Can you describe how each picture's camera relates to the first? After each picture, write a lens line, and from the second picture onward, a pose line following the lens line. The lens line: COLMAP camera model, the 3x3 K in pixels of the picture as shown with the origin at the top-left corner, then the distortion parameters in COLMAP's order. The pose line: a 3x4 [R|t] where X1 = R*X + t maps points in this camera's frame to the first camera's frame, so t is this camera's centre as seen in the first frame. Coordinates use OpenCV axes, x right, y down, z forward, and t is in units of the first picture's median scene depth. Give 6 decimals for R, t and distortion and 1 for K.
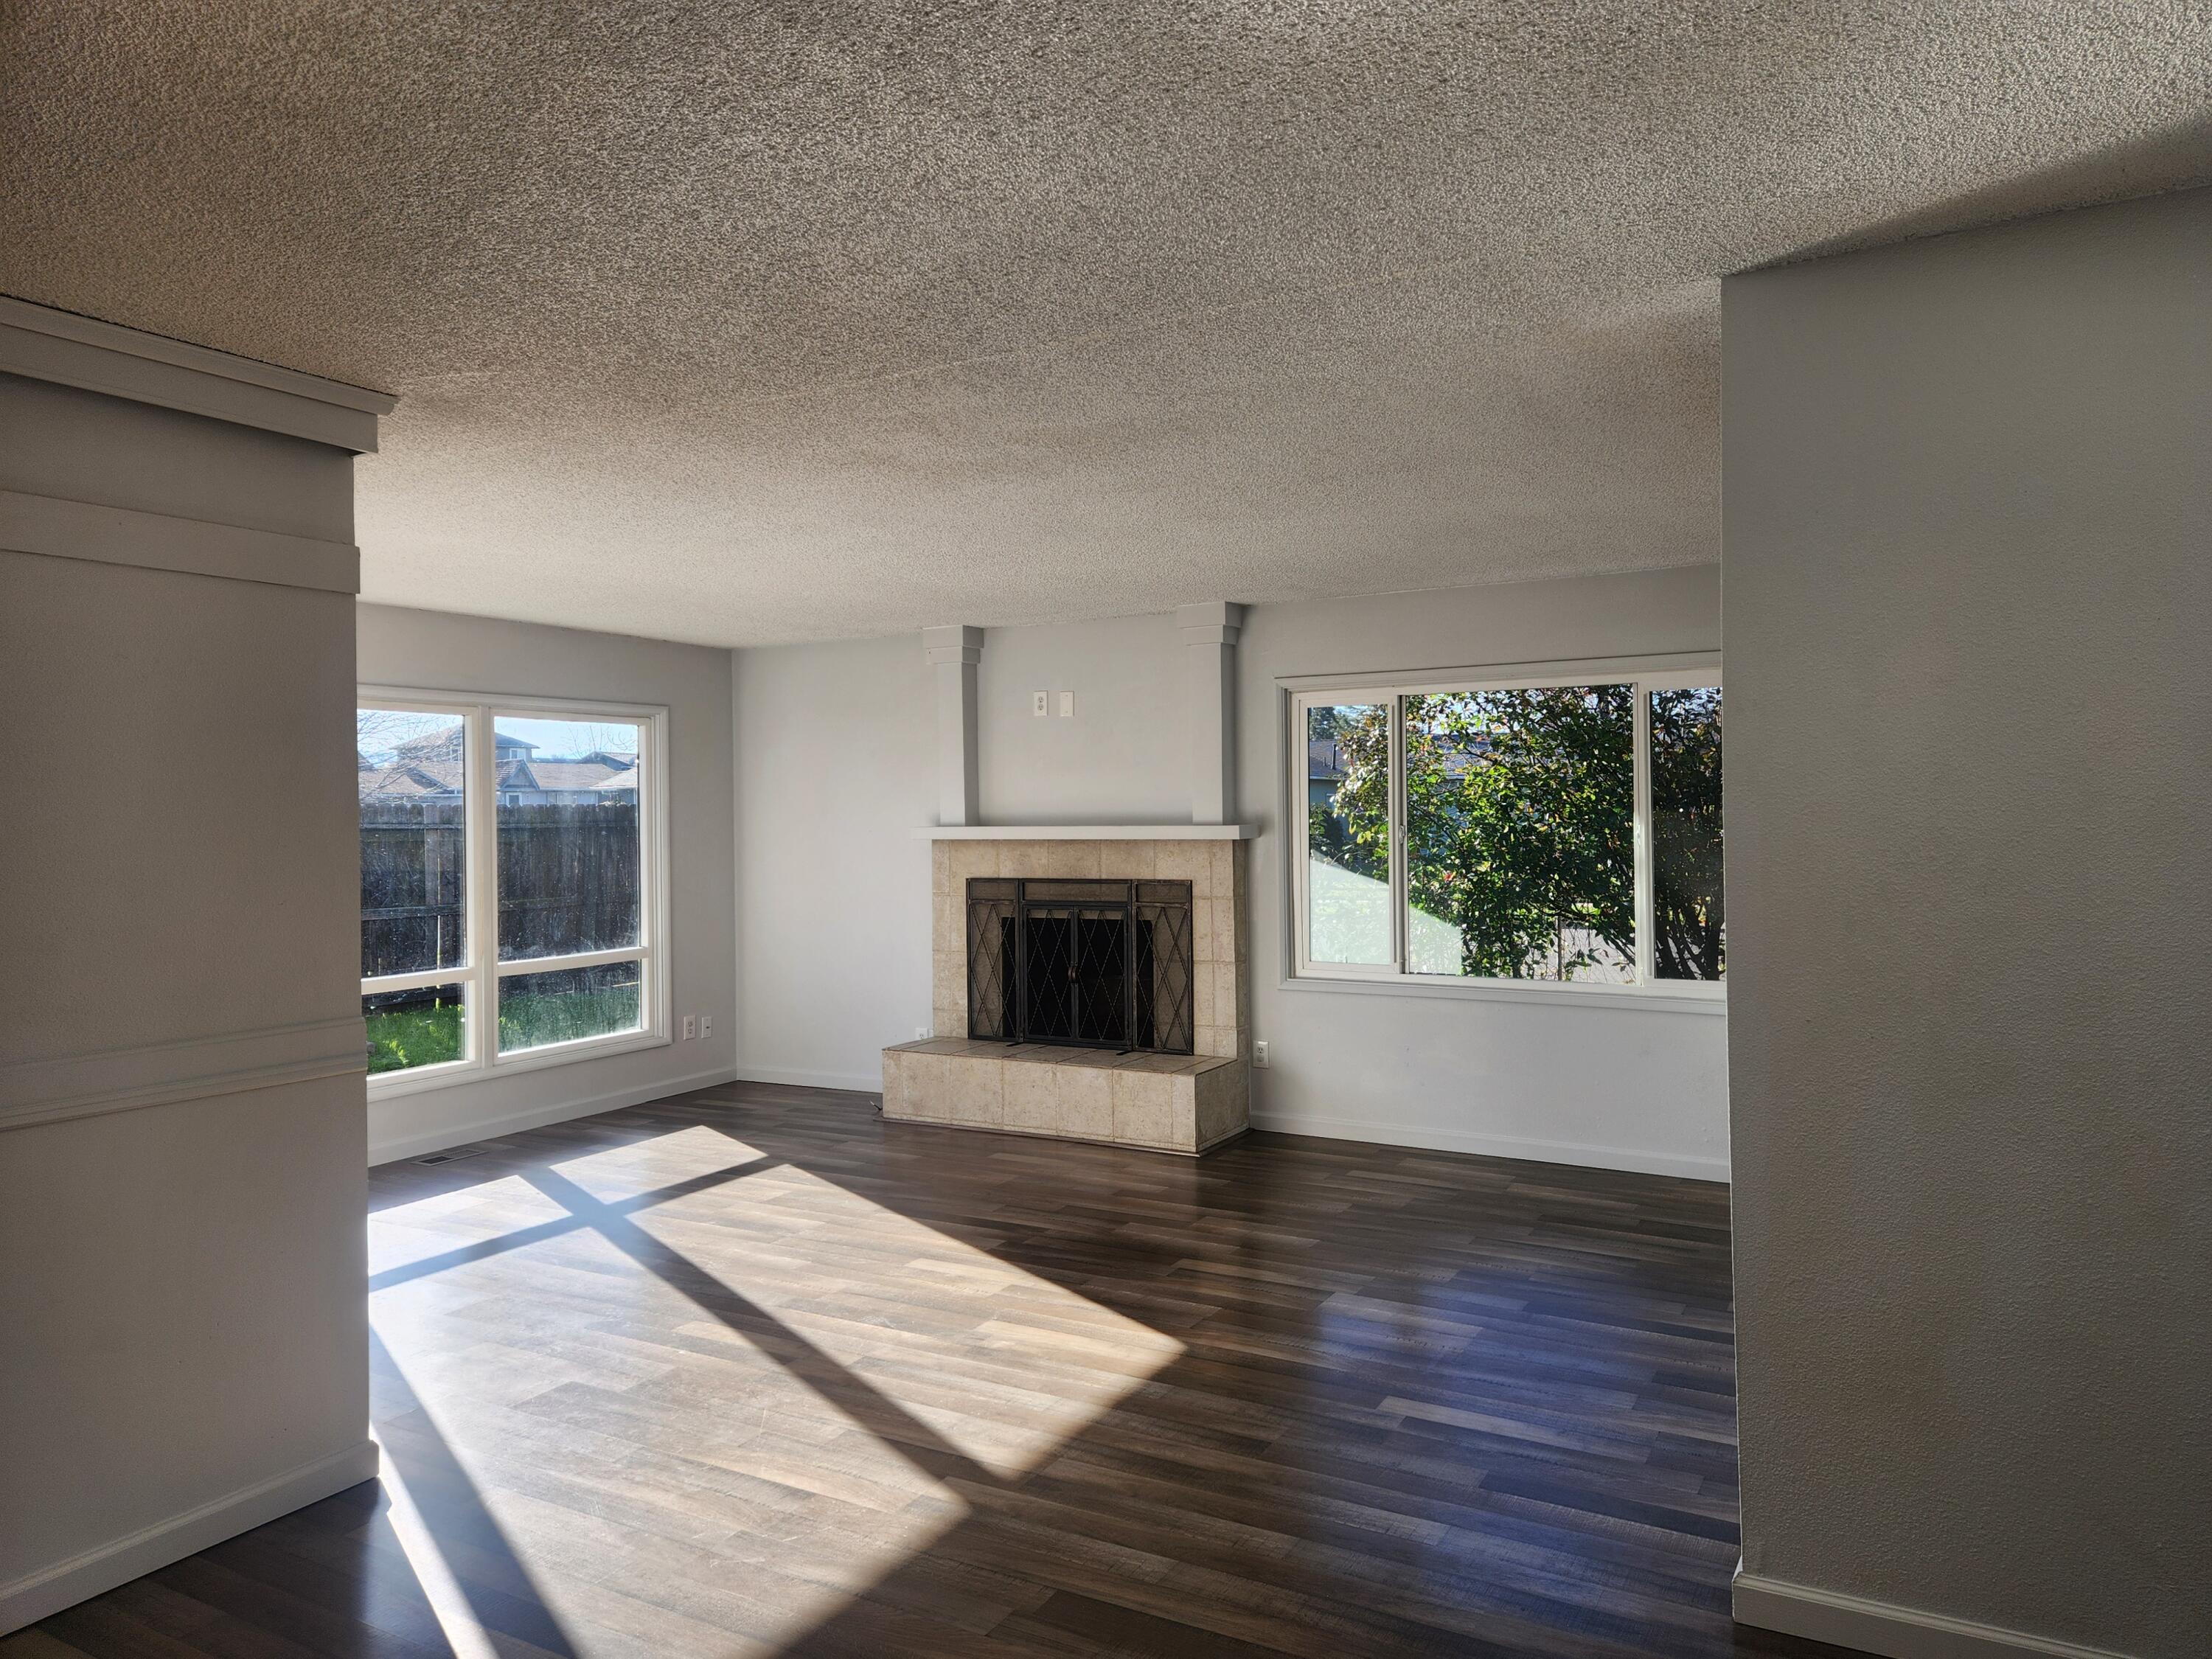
lens RADIAL K [[1471.9, 0, 1127.6], [0, 1471.9, 812.3], [0, 0, 1]] dist [0.085770, -0.074184]
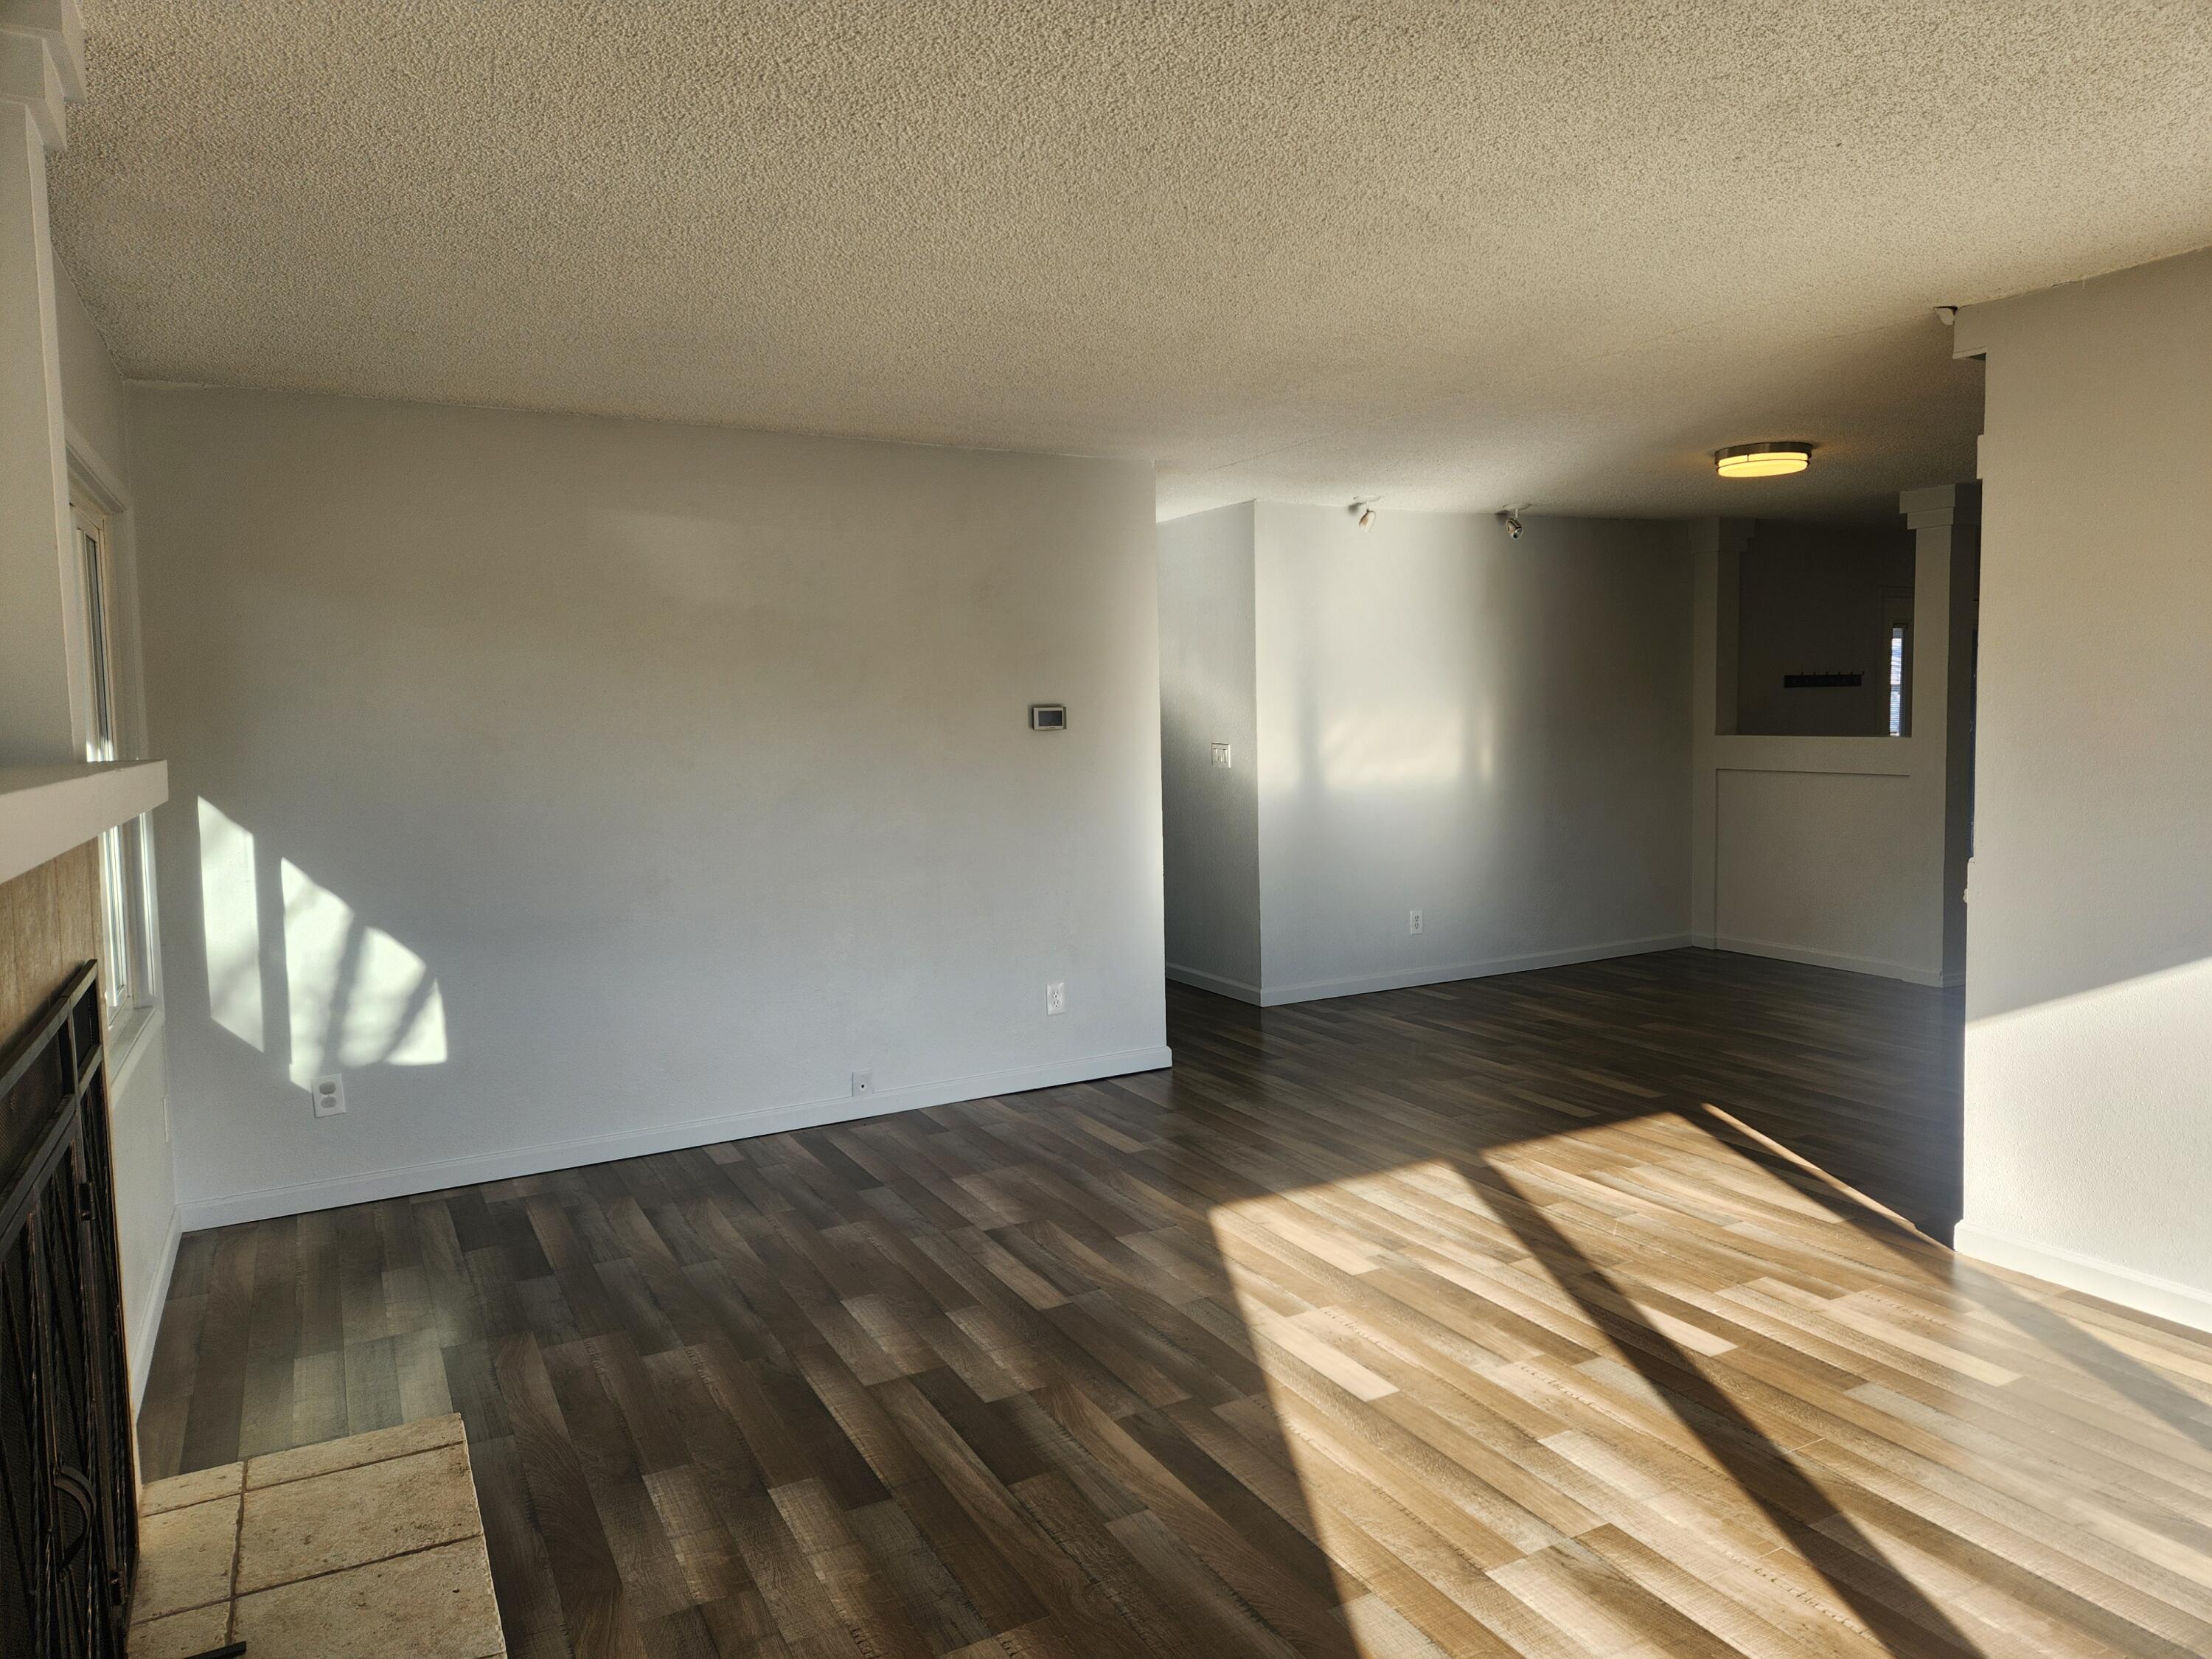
lens RADIAL K [[1471.9, 0, 1149.3], [0, 1471.9, 805.4], [0, 0, 1]] dist [0.085770, -0.074184]
pose [[-0.855461, -0.003349, 0.517857, -0.282138], [0.031696, 0.997766, 0.058813, 0.005667], [-0.516897, 0.066726, -0.853443, 1.142207]]
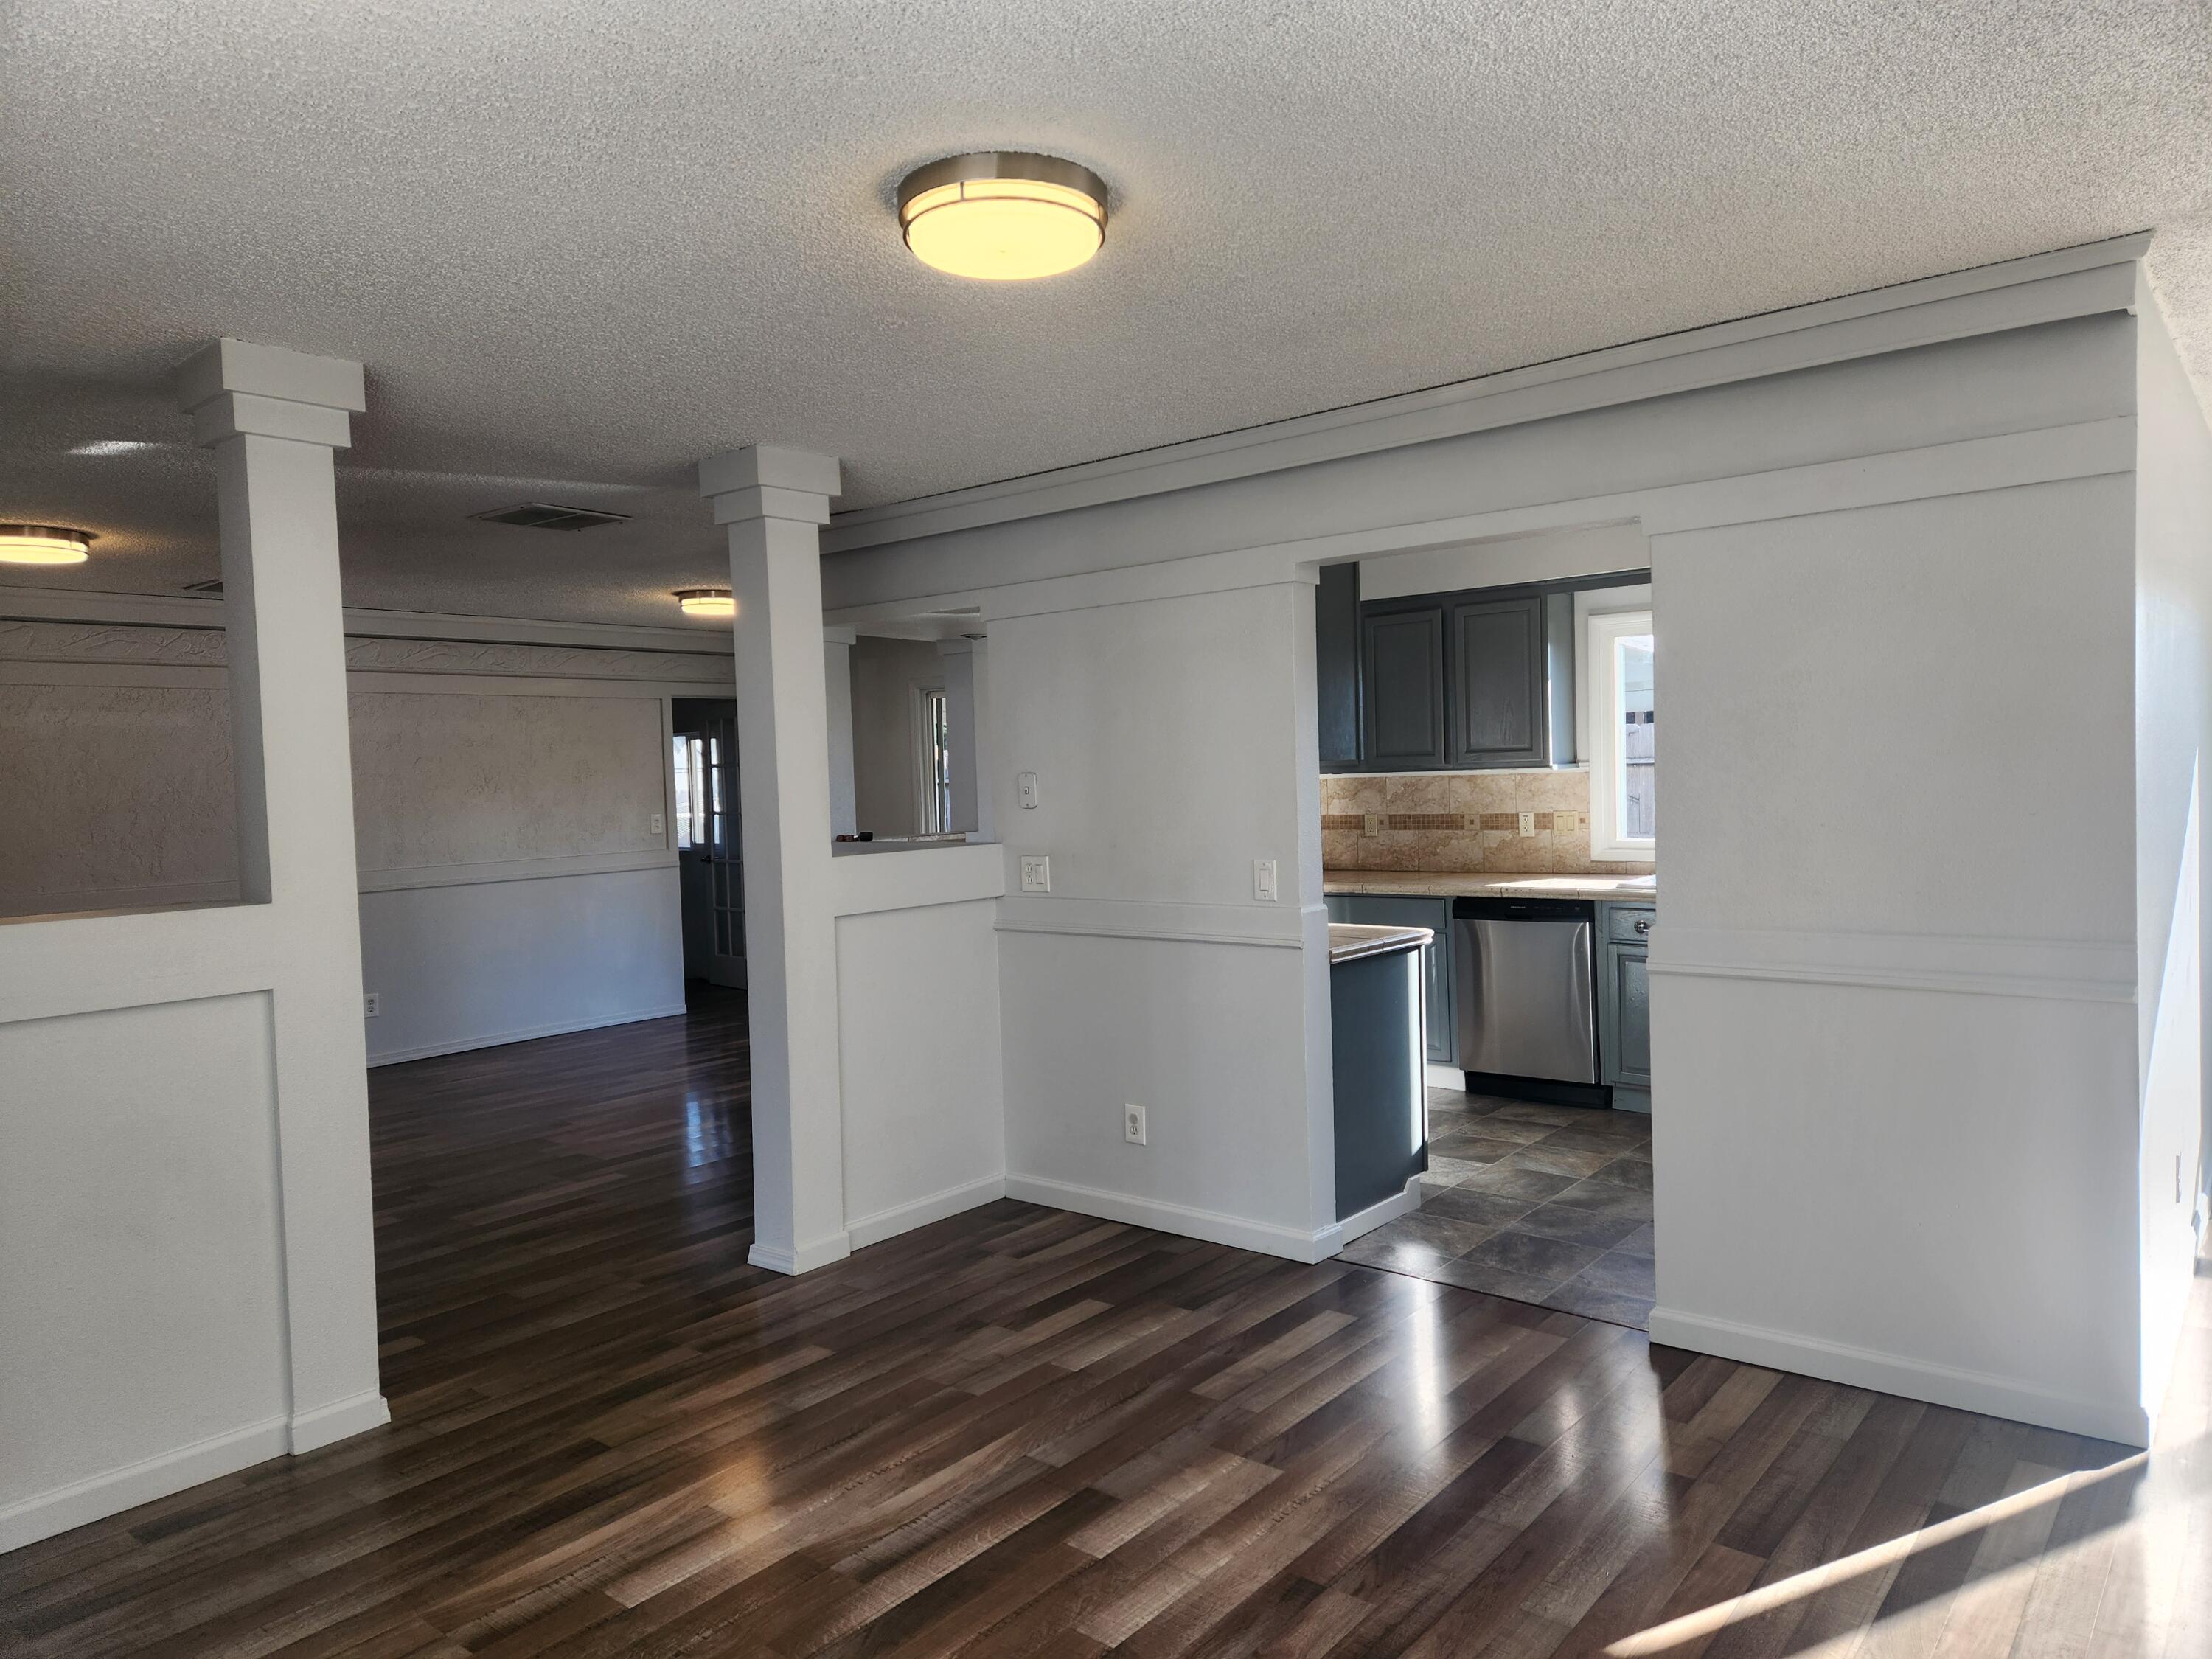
lens RADIAL K [[1471.9, 0, 1116.6], [0, 1471.9, 830.5], [0, 0, 1]] dist [0.085770, -0.074184]
pose [[-0.162848, 0.063242, -0.984622, 0.237283], [0.038549, 0.997589, 0.057699, -0.003556], [0.985898, -0.028560, -0.164893, 0.275806]]
